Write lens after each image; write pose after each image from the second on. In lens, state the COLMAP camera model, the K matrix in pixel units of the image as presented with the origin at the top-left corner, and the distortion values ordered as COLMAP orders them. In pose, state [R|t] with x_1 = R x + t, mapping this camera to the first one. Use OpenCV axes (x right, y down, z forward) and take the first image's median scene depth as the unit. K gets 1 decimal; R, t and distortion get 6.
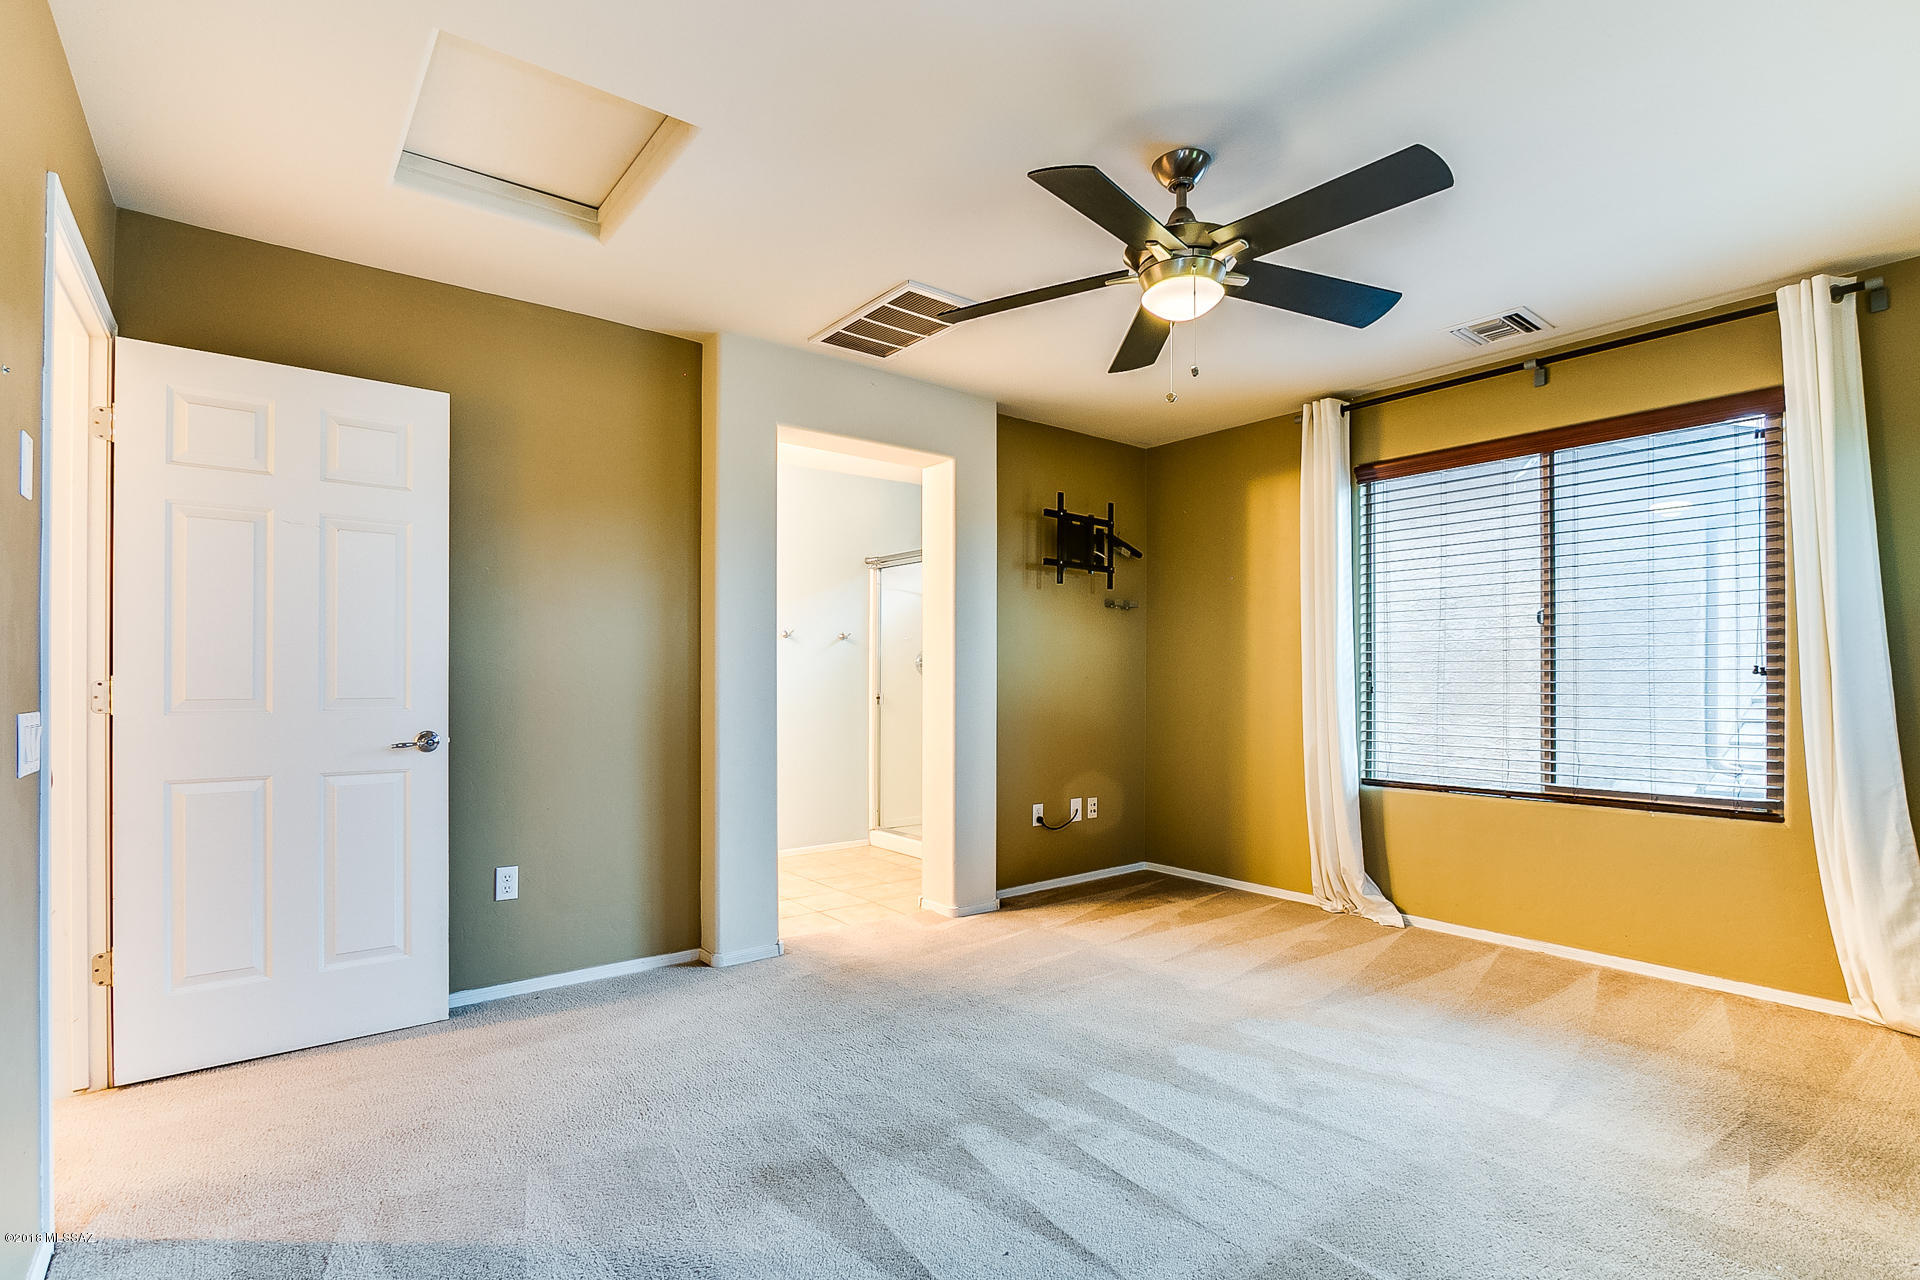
lens RADIAL K [[909.6, 0, 955.4], [0, 909.6, 657.1], [0, 0, 1]] dist [-0.018085, 0.001644]
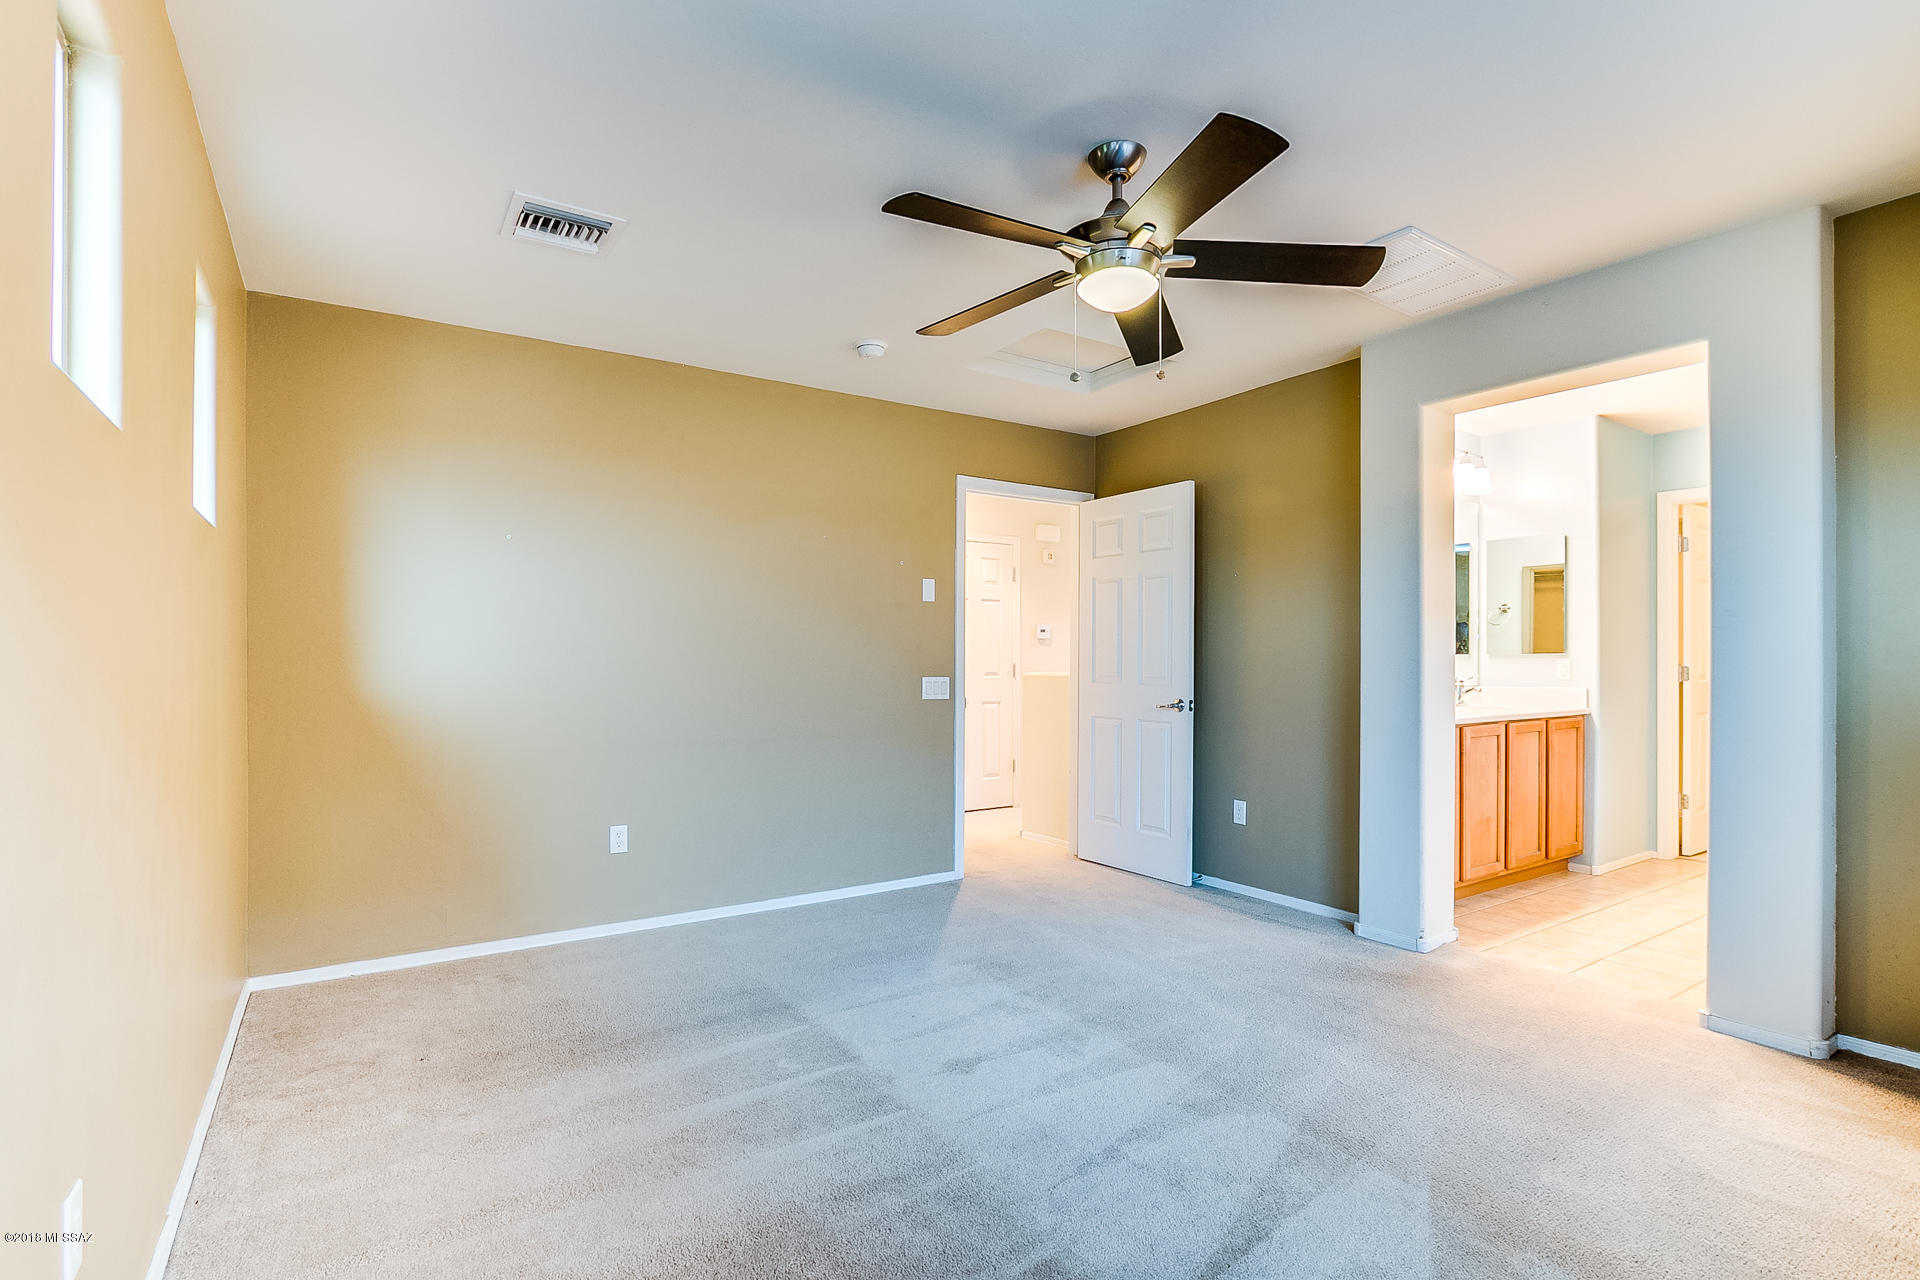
lens RADIAL K [[916.7, 0, 952.2], [0, 916.7, 640.1], [0, 0, 1]] dist [0.002928, 0.000549]
pose [[-0.059575, -0.017068, -0.998078, 0.942039], [0.017930, 0.999674, -0.018166, 0.001328], [0.998063, -0.018978, -0.059250, 0.637635]]
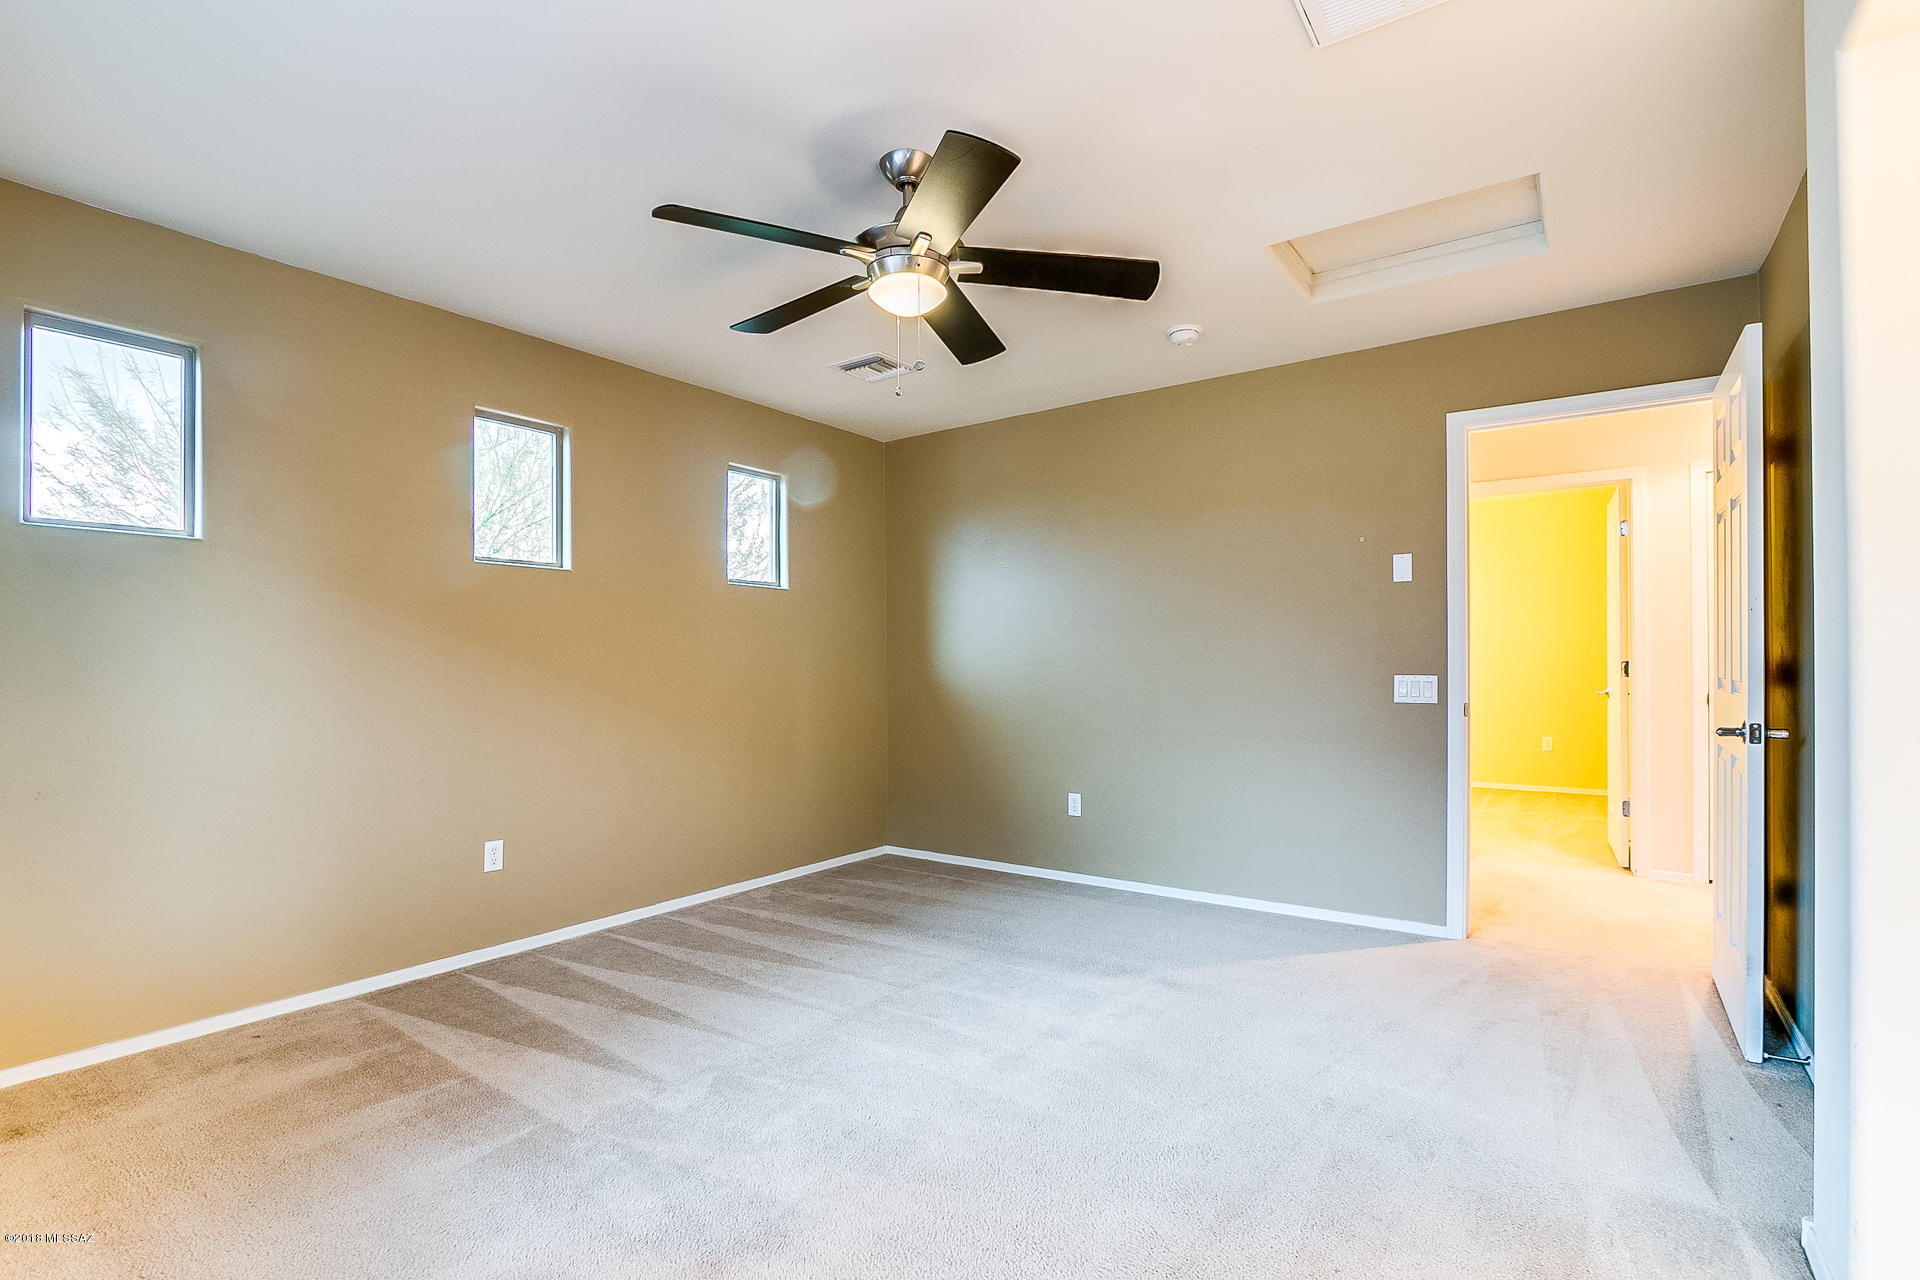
lens RADIAL K [[909.6, 0, 955.4], [0, 909.6, 657.1], [0, 0, 1]] dist [-0.018085, 0.001644]
pose [[-0.956397, 0.005843, -0.292012, 0.353503], [0.011852, 0.999753, -0.018812, 0.026327], [0.291830, -0.021452, -0.956230, 1.446536]]
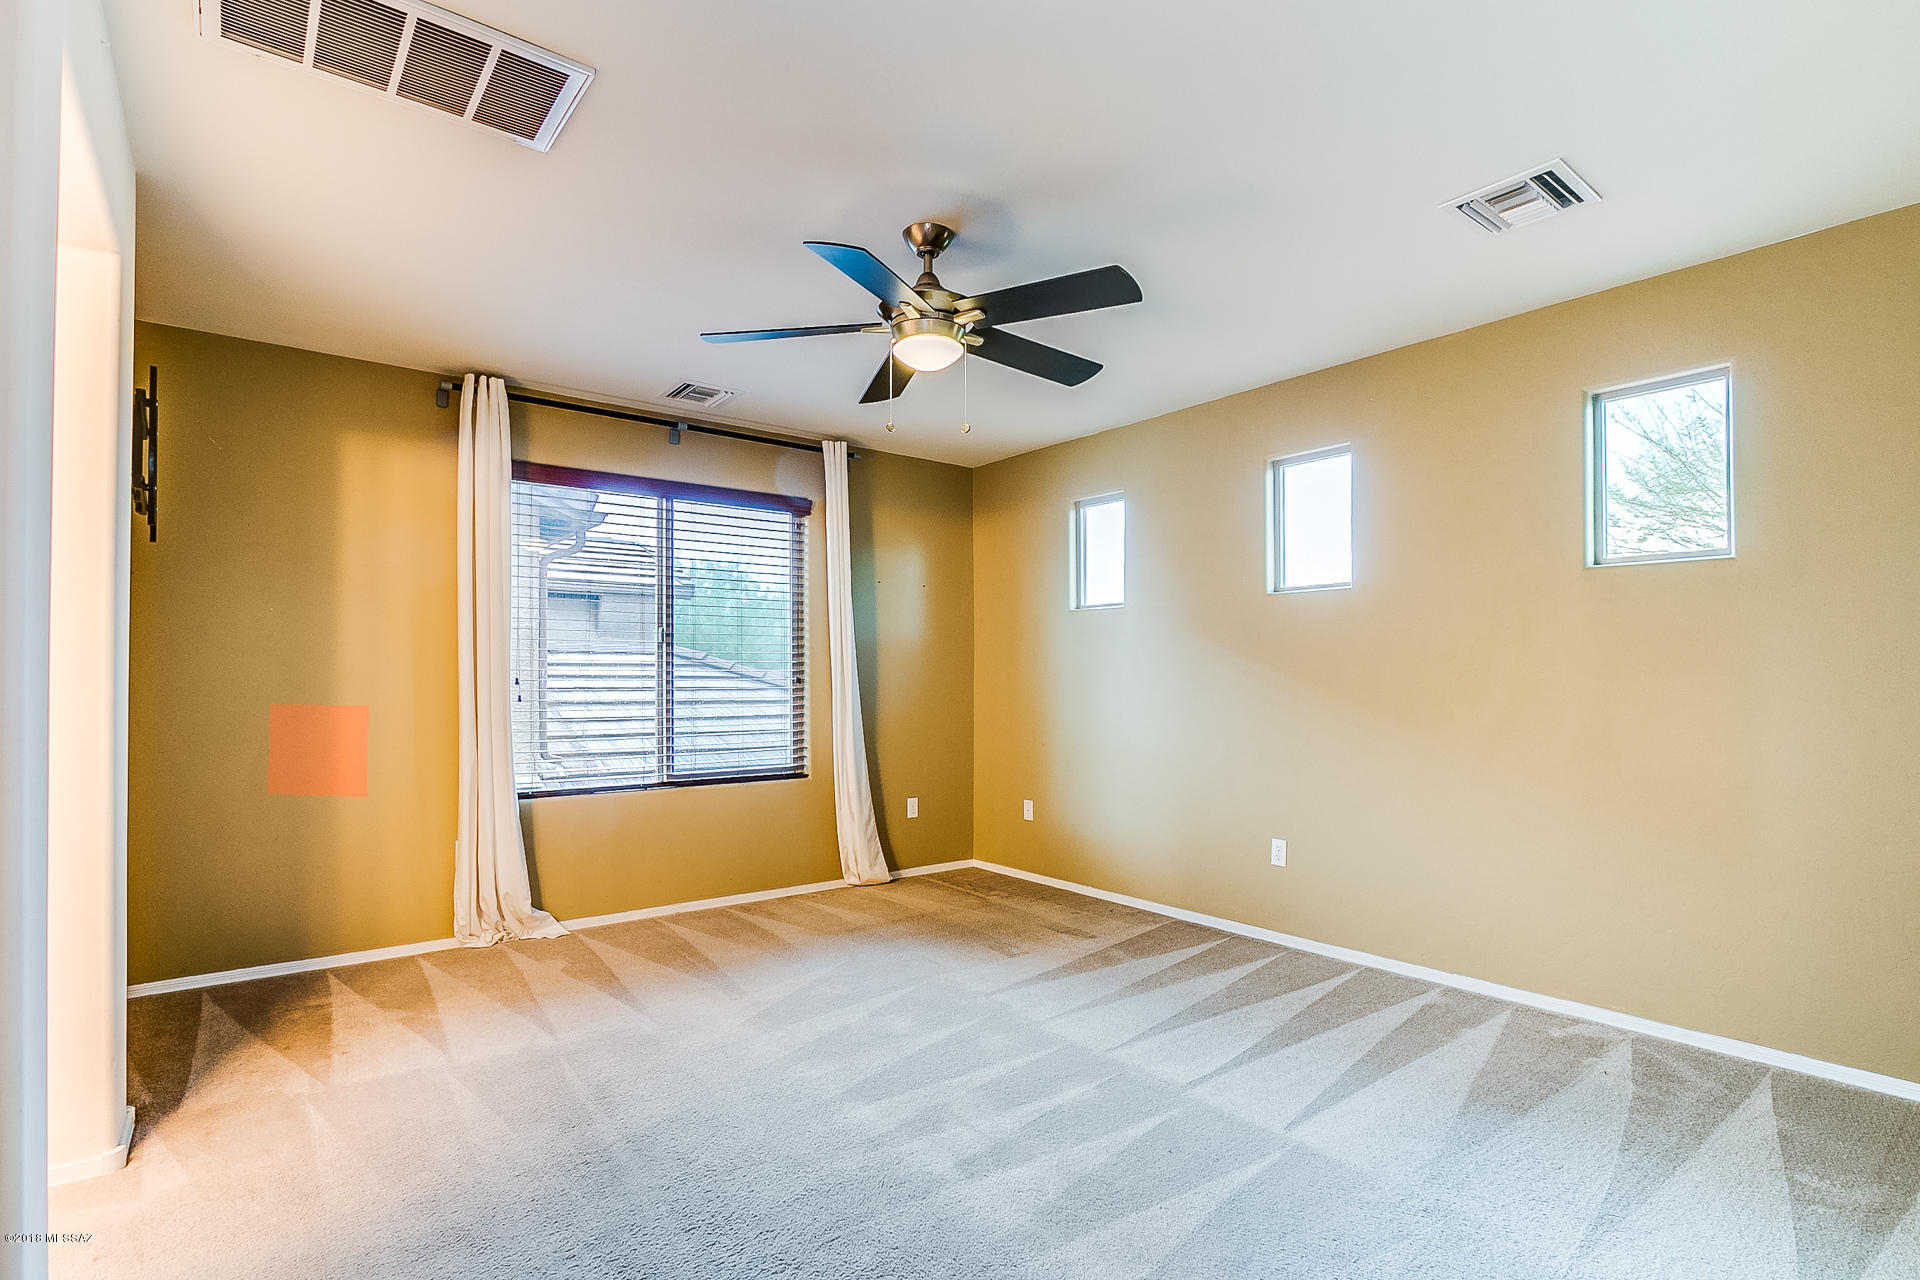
lens RADIAL K [[914.9, 0, 943.6], [0, 914.9, 666.7], [0, 0, 1]] dist [-0.018188, 0.001100]
pose [[0.003163, 0.023811, 0.999711, -0.639351], [-0.016102, 0.999588, -0.023758, 0.023861], [-0.999865, -0.016022, 0.003545, 0.715818]]
